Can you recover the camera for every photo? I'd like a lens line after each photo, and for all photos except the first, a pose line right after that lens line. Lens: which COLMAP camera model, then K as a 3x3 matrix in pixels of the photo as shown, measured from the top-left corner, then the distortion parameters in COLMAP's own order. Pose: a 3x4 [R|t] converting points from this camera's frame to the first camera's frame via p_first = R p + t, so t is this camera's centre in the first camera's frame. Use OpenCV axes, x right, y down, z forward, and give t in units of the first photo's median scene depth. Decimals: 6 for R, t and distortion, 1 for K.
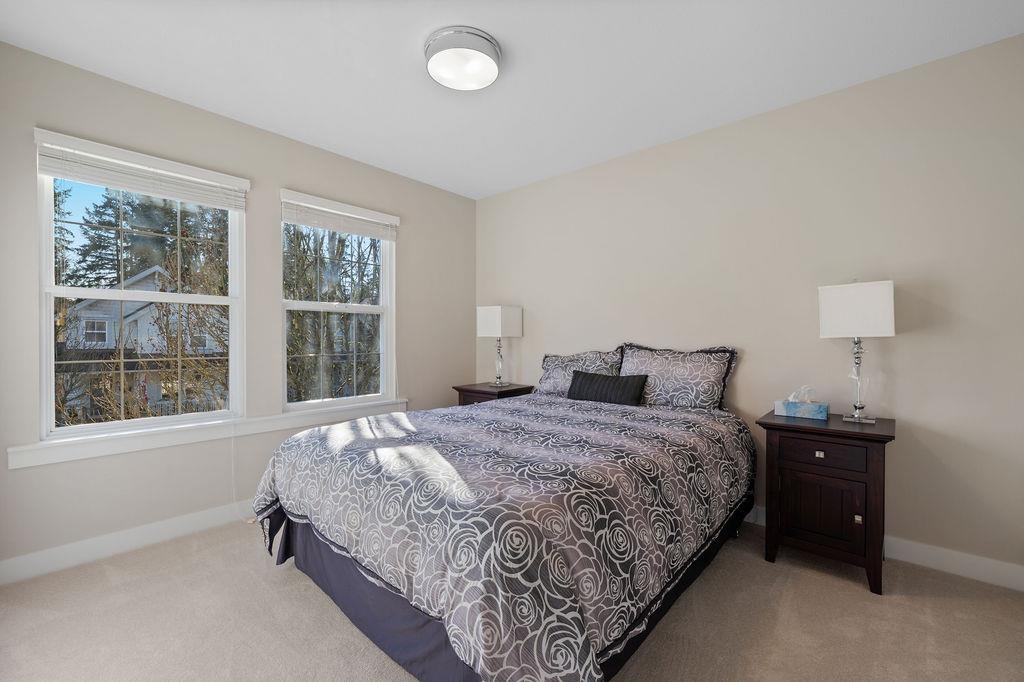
lens RADIAL K [[436.8, 0, 512.7], [0, 436.8, 342.0], [0, 0, 1]] dist [-0.002074, -0.001006]
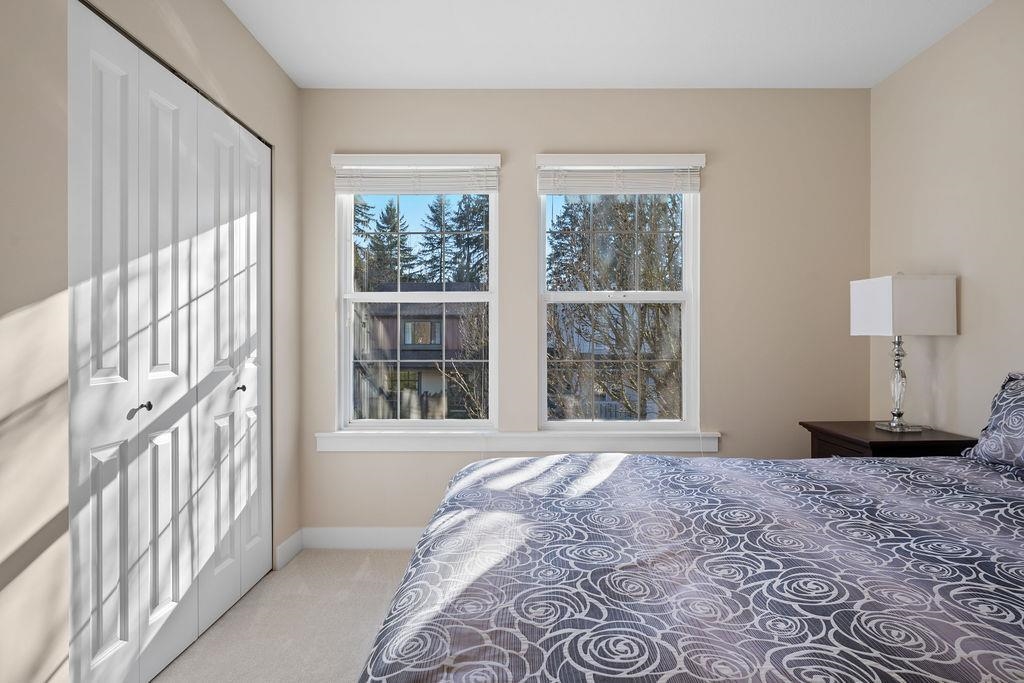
lens RADIAL K [[549.7, 0, 513.1], [0, 549.7, 338.4], [0, 0, 1]] dist [-0.001893, -0.001347]
pose [[0.651714, -0.000641, -0.758465, 0.189862], [-0.004845, 0.999976, -0.005009, -0.003638], [0.758450, 0.006939, 0.651695, 0.266577]]
